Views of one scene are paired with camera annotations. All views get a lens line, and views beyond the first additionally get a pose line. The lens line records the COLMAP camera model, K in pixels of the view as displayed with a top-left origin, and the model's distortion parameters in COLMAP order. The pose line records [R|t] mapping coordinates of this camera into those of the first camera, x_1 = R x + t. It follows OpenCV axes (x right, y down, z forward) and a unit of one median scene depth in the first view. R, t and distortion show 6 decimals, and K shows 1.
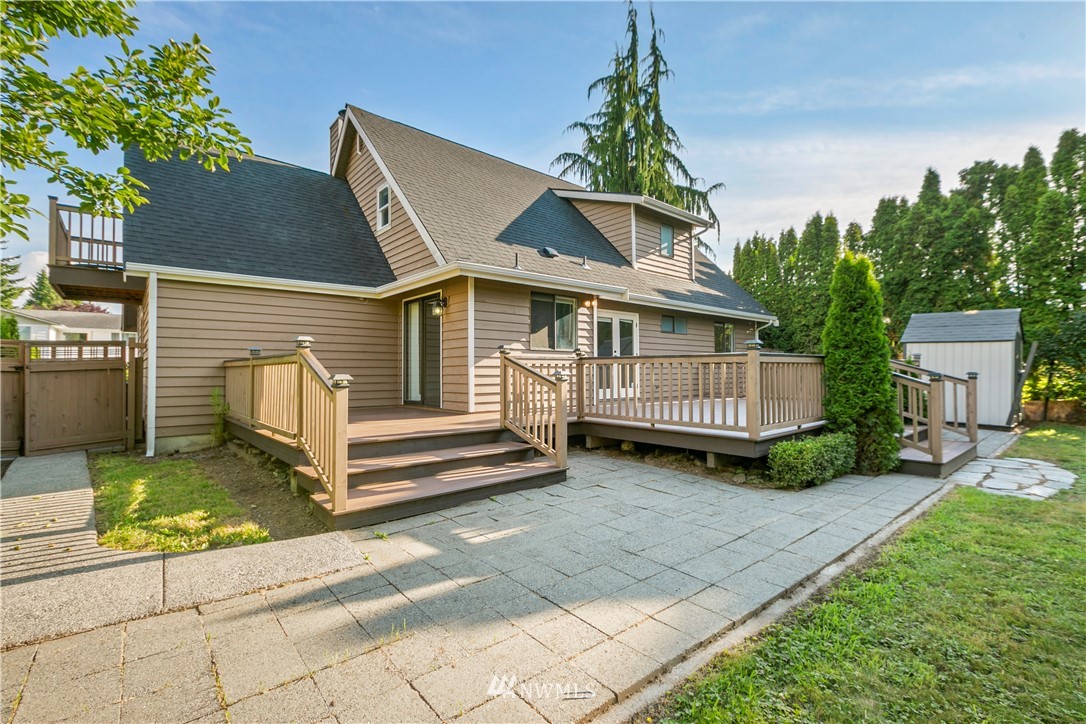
lens RADIAL K [[486.5, 0, 541.9], [0, 486.5, 357.5], [0, 0, 1]] dist [0.001585, 0.000146]
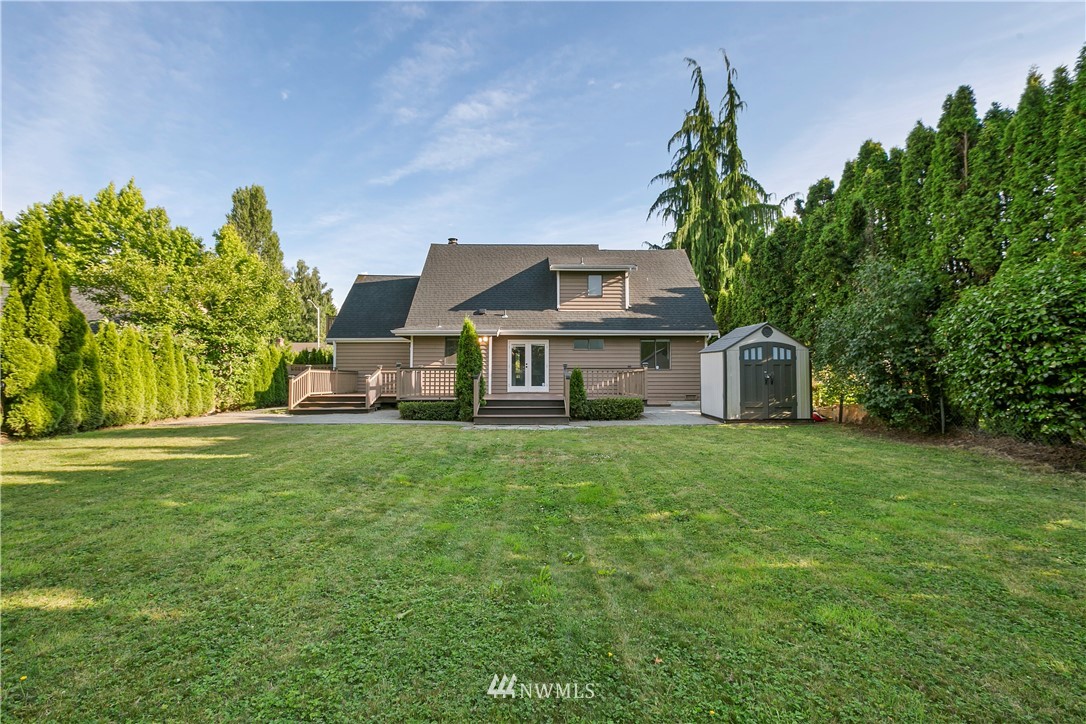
lens RADIAL K [[478.5, 0, 550.0], [0, 478.5, 355.1], [0, 0, 1]] dist [-0.001124, 0.000081]
pose [[0.768592, -0.026288, -0.639199, 1.167425], [0.016922, 0.999641, -0.020765, -0.006284], [0.639515, 0.005143, 0.768761, -0.204772]]
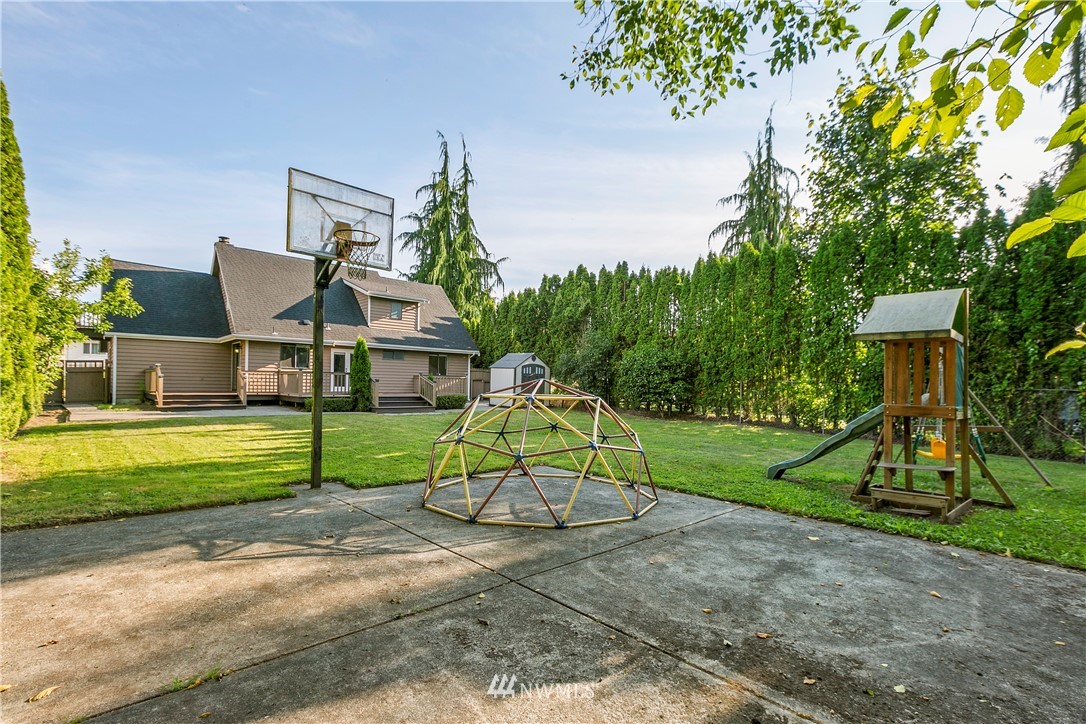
lens RADIAL K [[492.1, 0, 544.0], [0, 492.1, 380.5], [0, 0, 1]] dist [-0.000117, -0.000185]
pose [[0.998939, 0.023803, 0.039421, 0.834496], [-0.024745, 0.999416, 0.023579, -0.030619], [-0.038837, -0.024530, 0.998944, -1.031120]]
